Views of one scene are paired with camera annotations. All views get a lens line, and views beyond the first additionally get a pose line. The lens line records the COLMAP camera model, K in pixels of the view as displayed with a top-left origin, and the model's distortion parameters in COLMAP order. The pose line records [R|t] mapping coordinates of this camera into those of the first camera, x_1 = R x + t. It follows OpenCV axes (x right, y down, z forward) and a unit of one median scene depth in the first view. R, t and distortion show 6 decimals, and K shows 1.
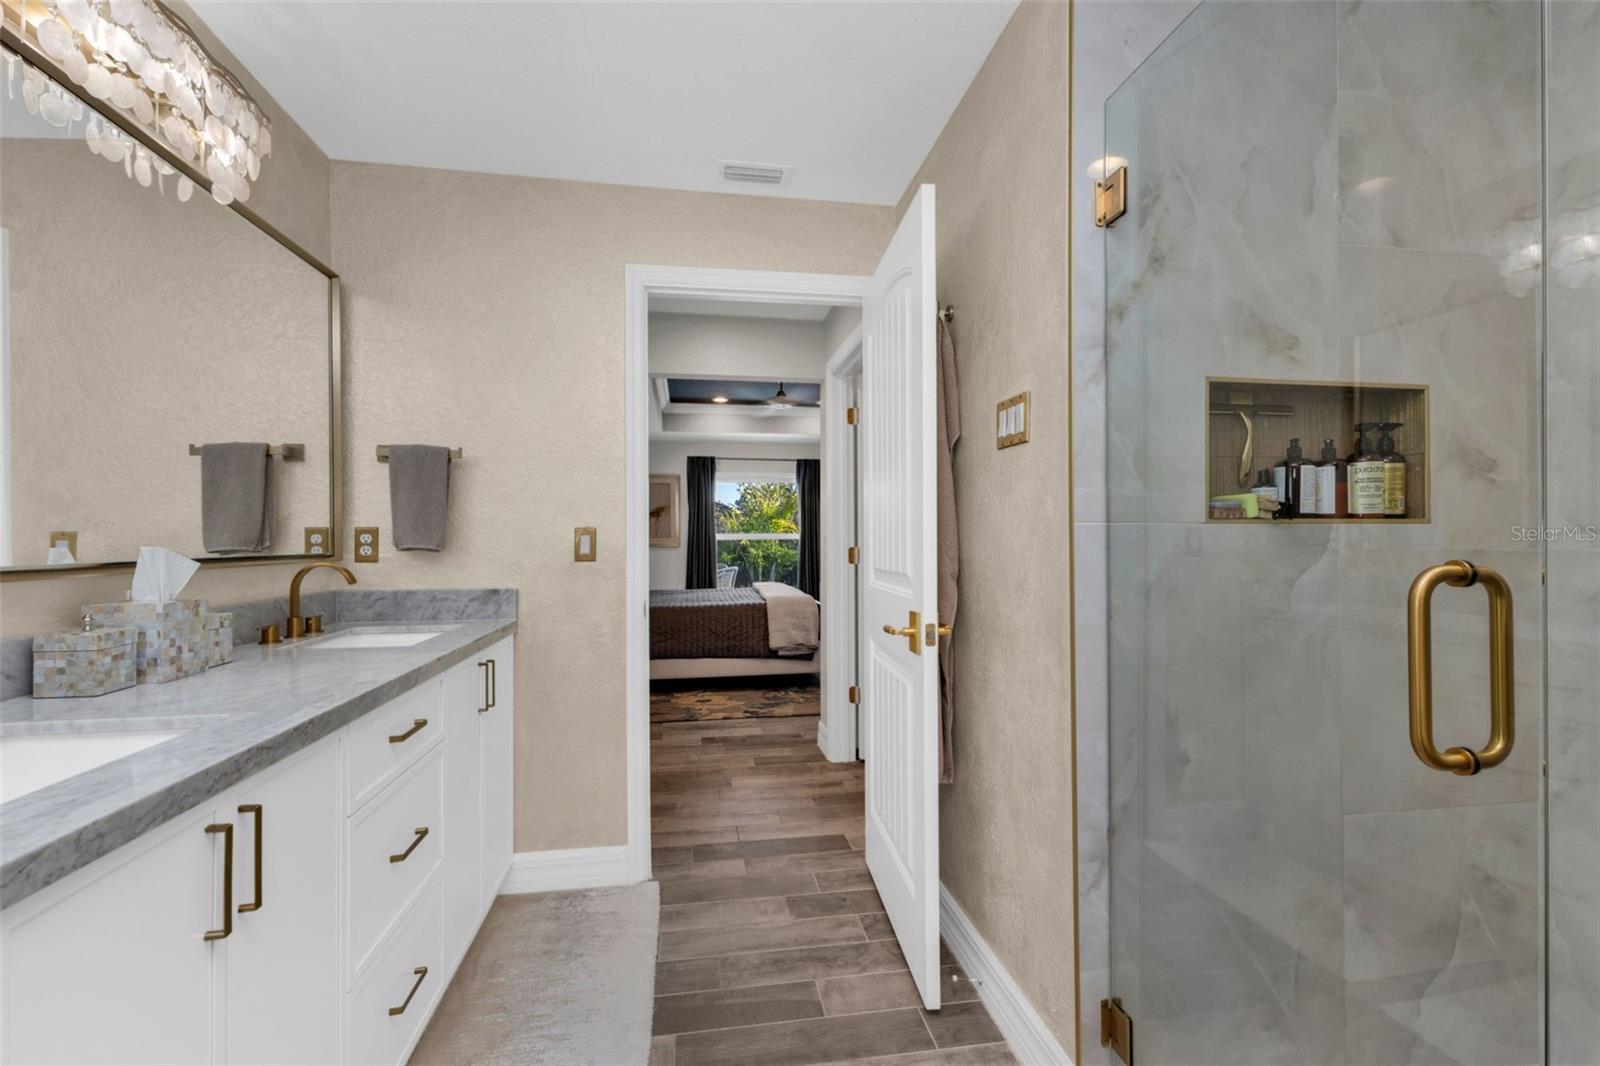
lens RADIAL K [[707.0, 0, 804.8], [0, 707.0, 535.3], [0, 0, 1]] dist [0.010561, -0.001676]
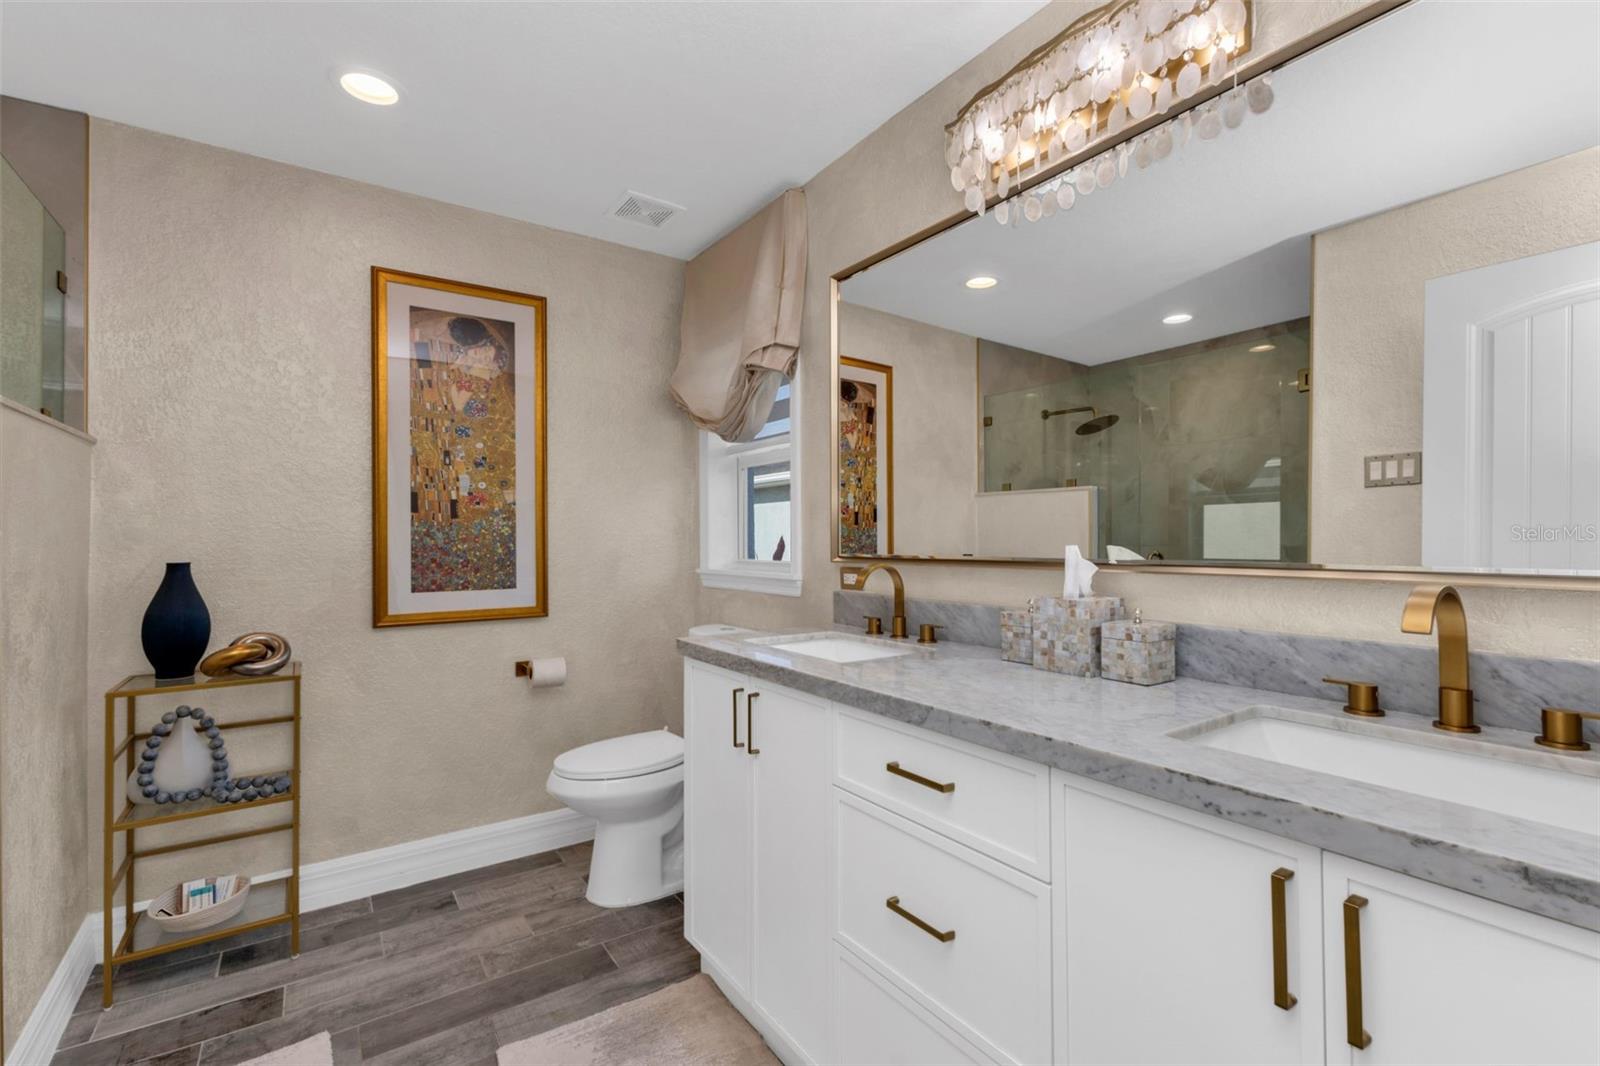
lens RADIAL K [[707.0, 0, 807.0], [0, 707.0, 534.1], [0, 0, 1]] dist [0.010561, -0.001676]
pose [[-0.900957, -0.001897, -0.433905, -0.105847], [0.002415, 0.999953, -0.009386, 0.008735], [0.433903, -0.009504, -0.900910, 1.755533]]
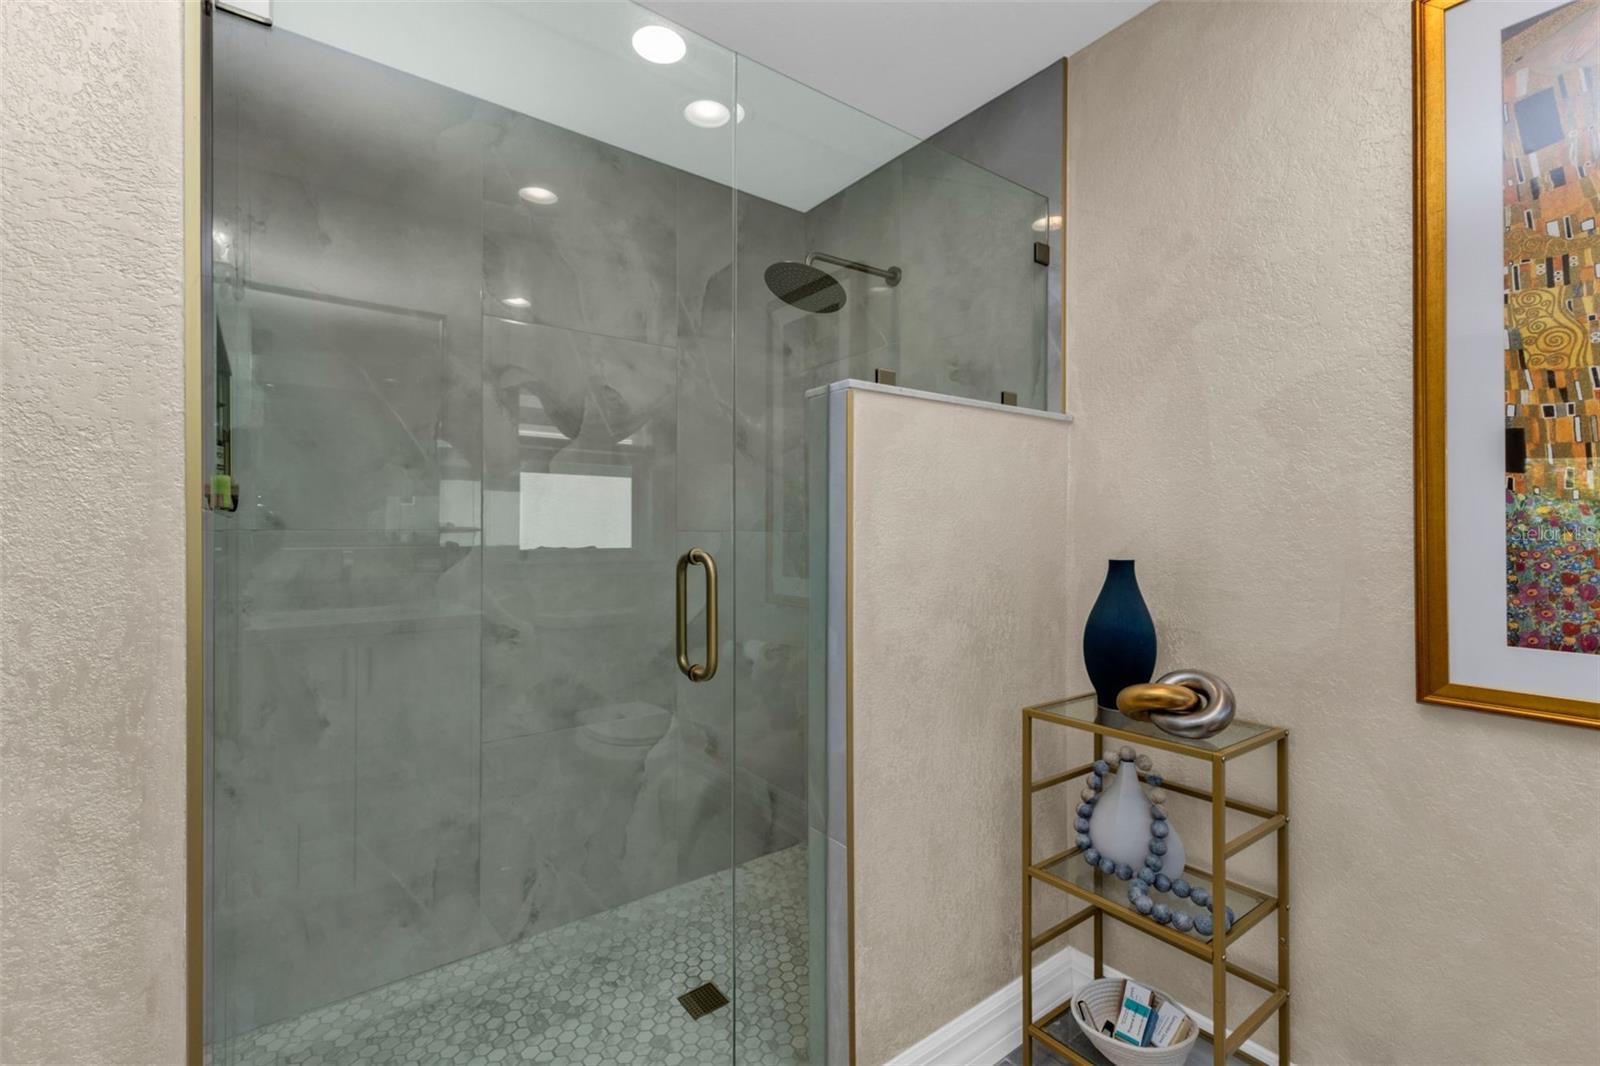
lens RADIAL K [[707.0, 0, 800.9], [0, 707.0, 527.6], [0, 0, 1]] dist [0.010561, -0.001676]
pose [[-0.457432, 0.003232, 0.889239, -0.218884], [-0.001859, 0.999988, -0.004591, 0.006948], [-0.889243, -0.003753, -0.457420, 1.325187]]
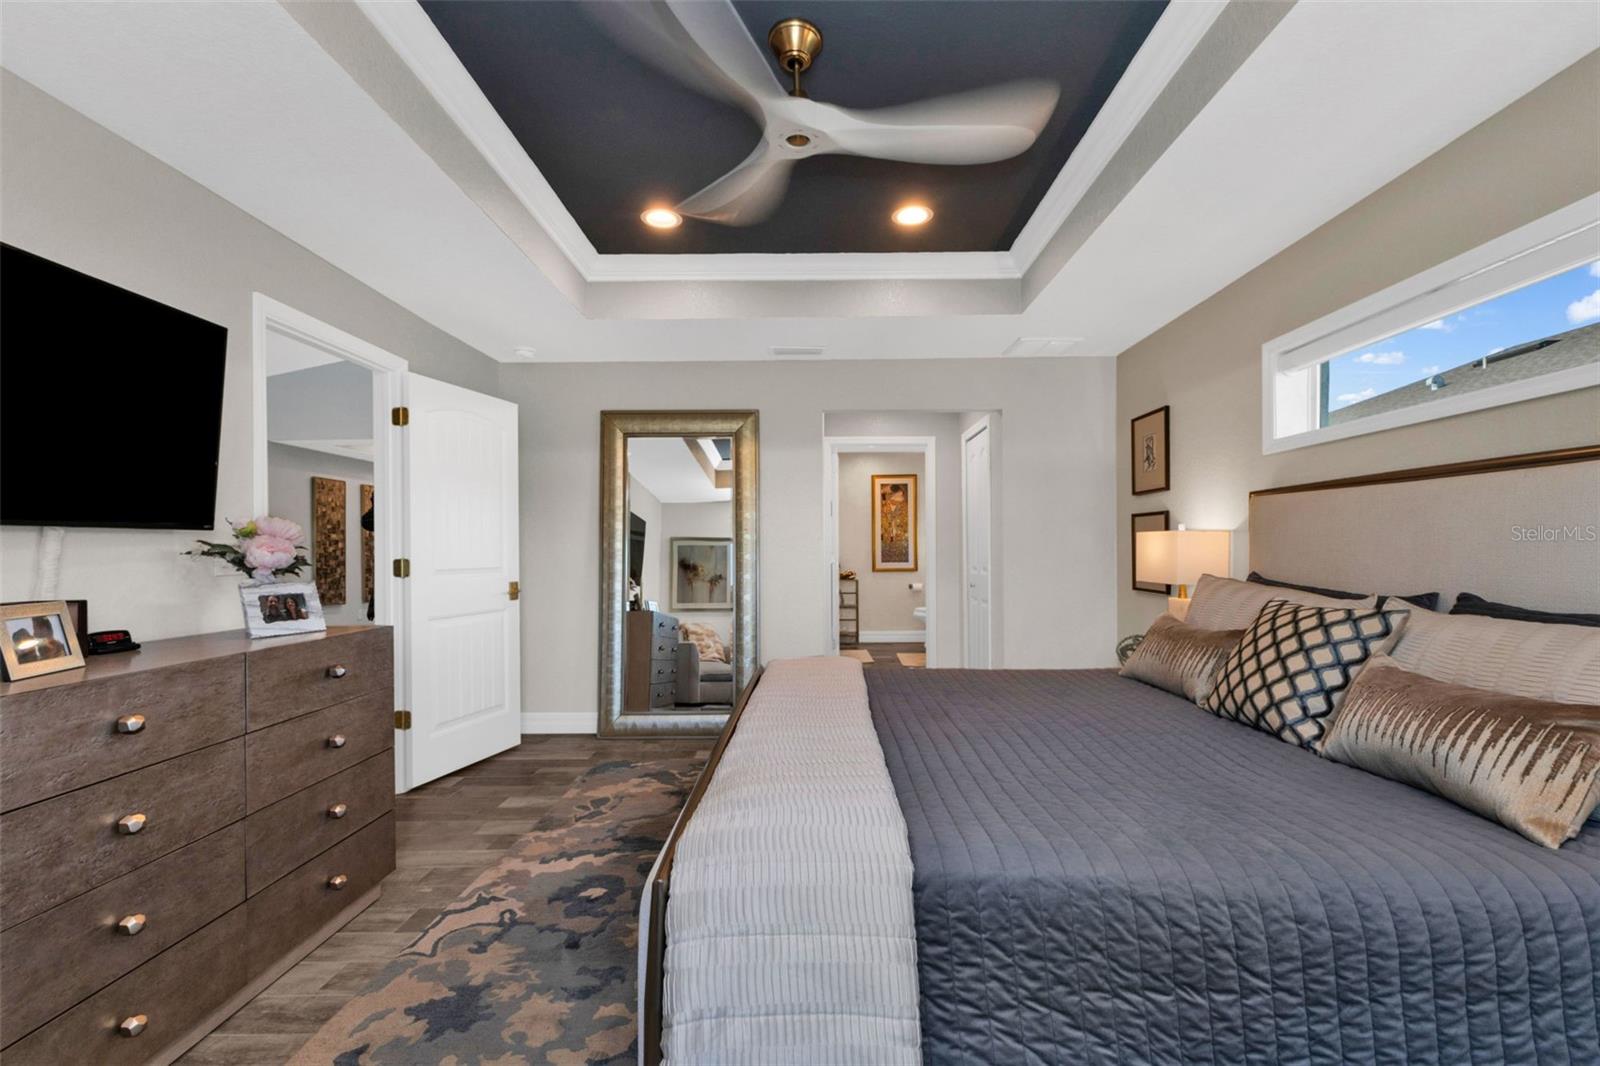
lens RADIAL K [[707.0, 0, 815.3], [0, 707.0, 550.0], [0, 0, 1]] dist [0.010561, -0.001676]
pose [[-0.986193, 0.005814, 0.165501, -0.271733], [0.005477, 0.999982, -0.002494, 0.020452], [-0.165512, -0.001553, -0.986207, 3.854102]]
